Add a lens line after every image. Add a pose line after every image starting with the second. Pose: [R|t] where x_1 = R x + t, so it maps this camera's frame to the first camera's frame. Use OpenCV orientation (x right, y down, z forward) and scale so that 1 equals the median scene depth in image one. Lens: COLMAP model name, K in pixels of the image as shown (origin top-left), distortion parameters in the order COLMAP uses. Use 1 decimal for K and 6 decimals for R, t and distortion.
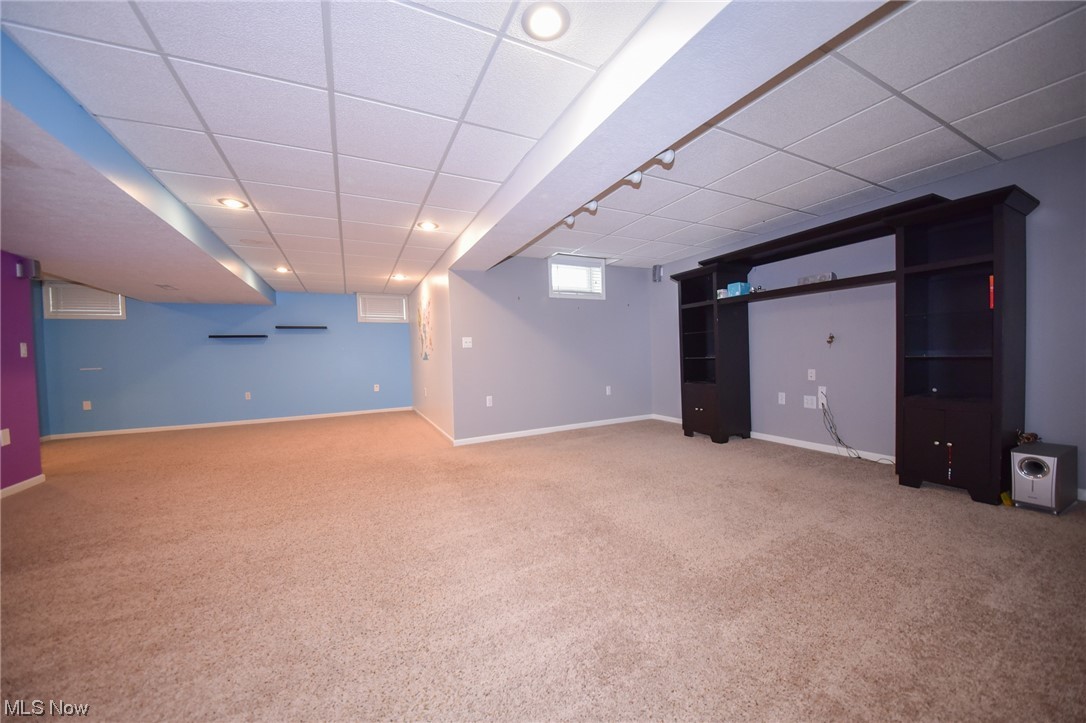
lens RADIAL K [[384.7, 0, 543.0], [0, 384.7, 361.5], [0, 0, 1]] dist [0.000292, -0.000006]
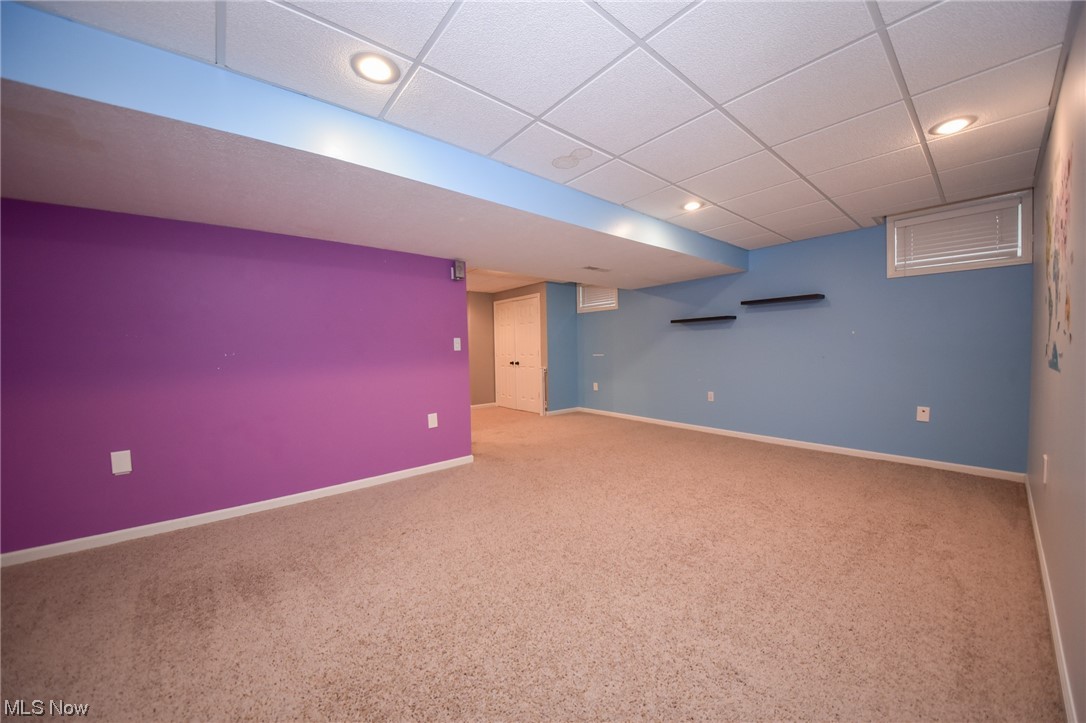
lens RADIAL K [[384.7, 0, 543.0], [0, 384.7, 361.5], [0, 0, 1]] dist [0.000292, -0.000006]
pose [[0.239494, 0.058220, -0.969151, -0.108043], [-0.007133, 0.998279, 0.058208, -0.025648], [0.970872, -0.007028, 0.239497, 0.544857]]
